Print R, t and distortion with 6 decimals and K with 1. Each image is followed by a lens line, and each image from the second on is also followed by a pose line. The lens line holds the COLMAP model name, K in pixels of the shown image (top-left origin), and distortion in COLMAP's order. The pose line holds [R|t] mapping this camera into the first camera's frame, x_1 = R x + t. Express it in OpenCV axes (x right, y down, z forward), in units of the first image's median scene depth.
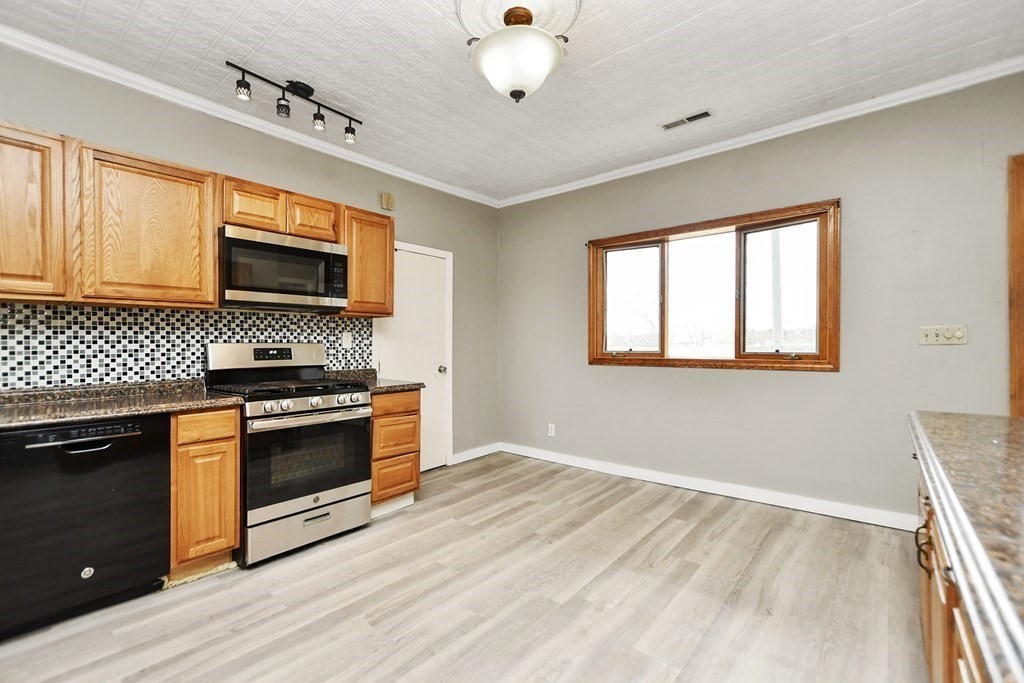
lens RADIAL K [[462.1, 0, 504.7], [0, 462.1, 348.5], [0, 0, 1]] dist [0.000945, 0.000162]
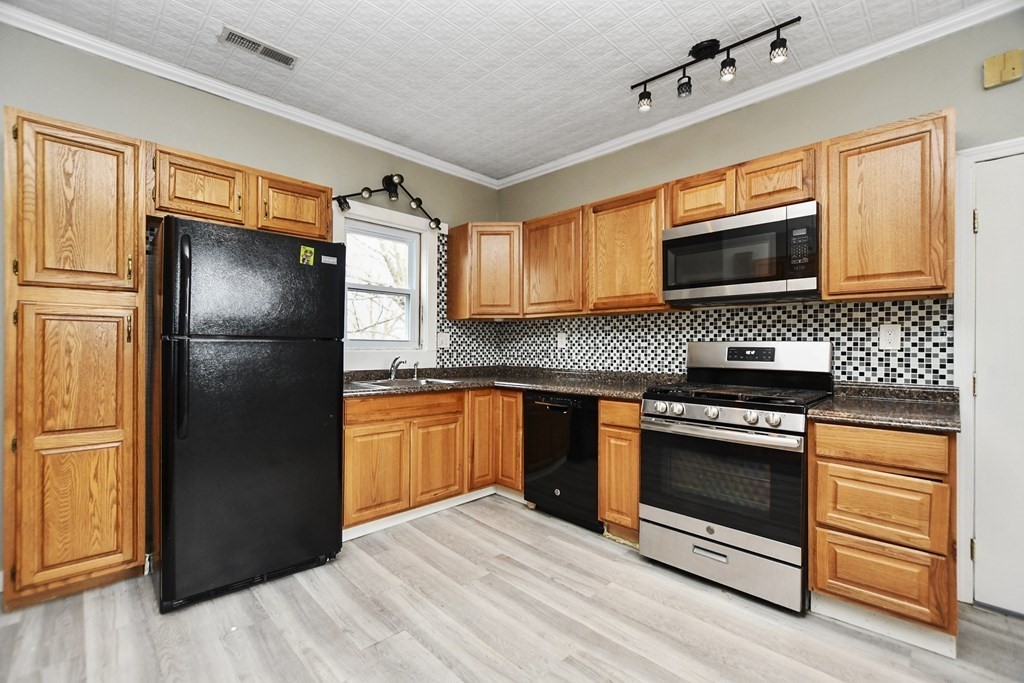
lens RADIAL K [[450.8, 0, 512.0], [0, 450.8, 341.5], [0, 0, 1]] dist [-0.002565, -0.000556]
pose [[-0.091520, -0.000533, -0.995803, 0.399067], [-0.011269, 0.999936, 0.000501, -0.007535], [0.995739, 0.011267, -0.091521, 0.663060]]
